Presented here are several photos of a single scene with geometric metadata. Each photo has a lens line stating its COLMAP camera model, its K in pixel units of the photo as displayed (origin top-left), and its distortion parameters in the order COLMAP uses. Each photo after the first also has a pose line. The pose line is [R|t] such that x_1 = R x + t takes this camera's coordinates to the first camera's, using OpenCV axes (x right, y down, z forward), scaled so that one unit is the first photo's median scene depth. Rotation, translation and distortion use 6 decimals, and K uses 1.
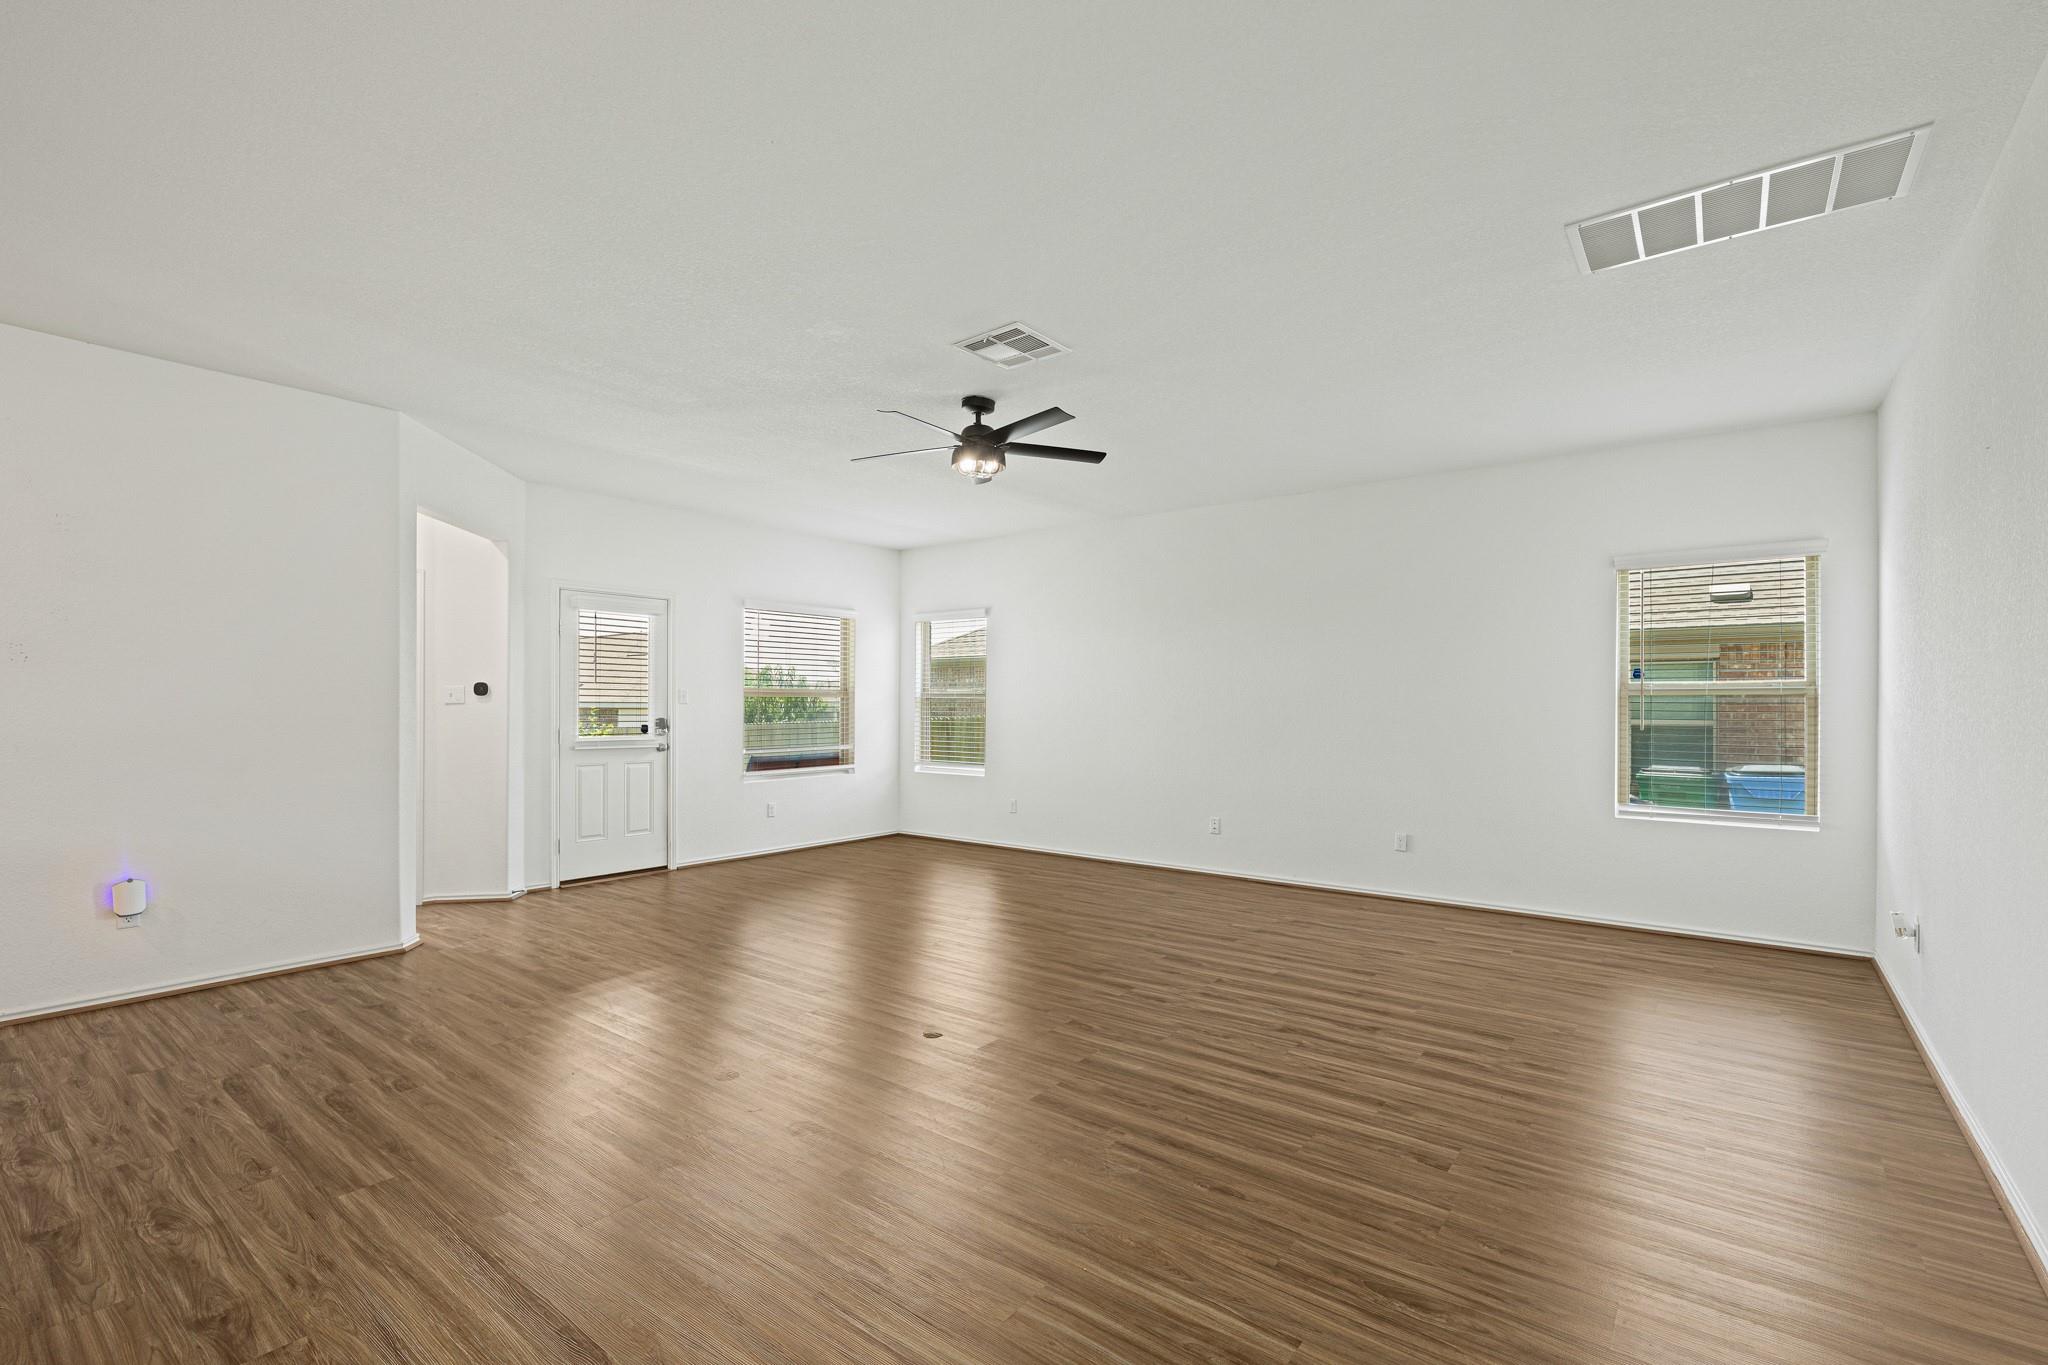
lens RADIAL K [[913.2, 0, 1026.0], [0, 913.2, 704.5], [0, 0, 1]] dist [-0.000005, -0.000131]
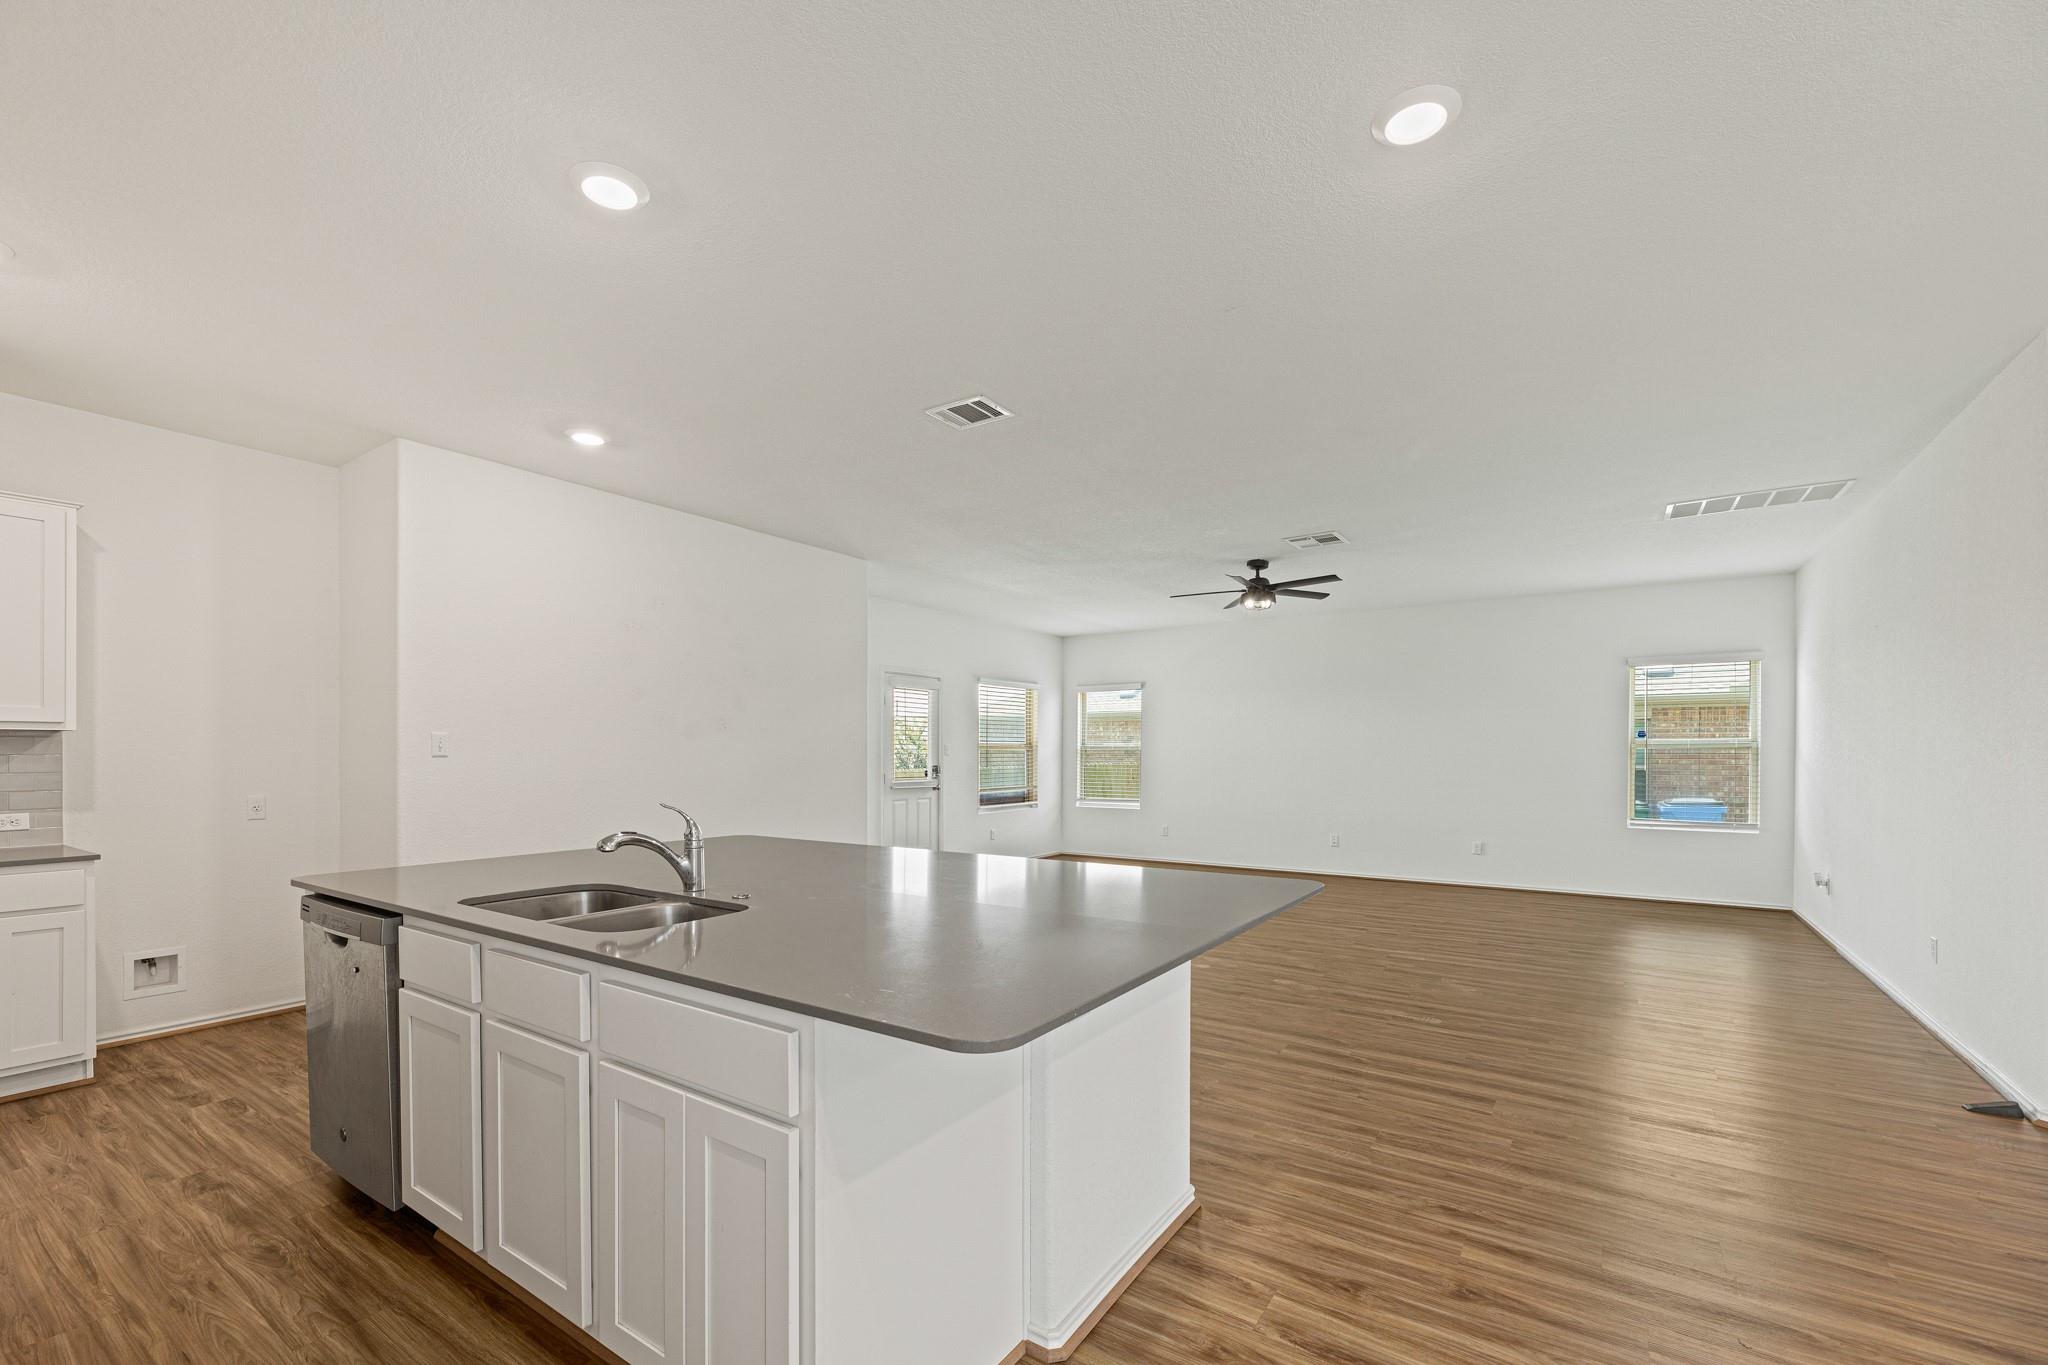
lens RADIAL K [[856.3, 0, 1022.8], [0, 856.3, 760.0], [0, 0, 1]] dist [-0.000165, 0.000067]
pose [[0.997997, -0.003136, 0.063188, -0.525878], [0.002756, 0.999978, 0.006097, -0.002005], [-0.063206, -0.005910, 0.997983, -0.425841]]
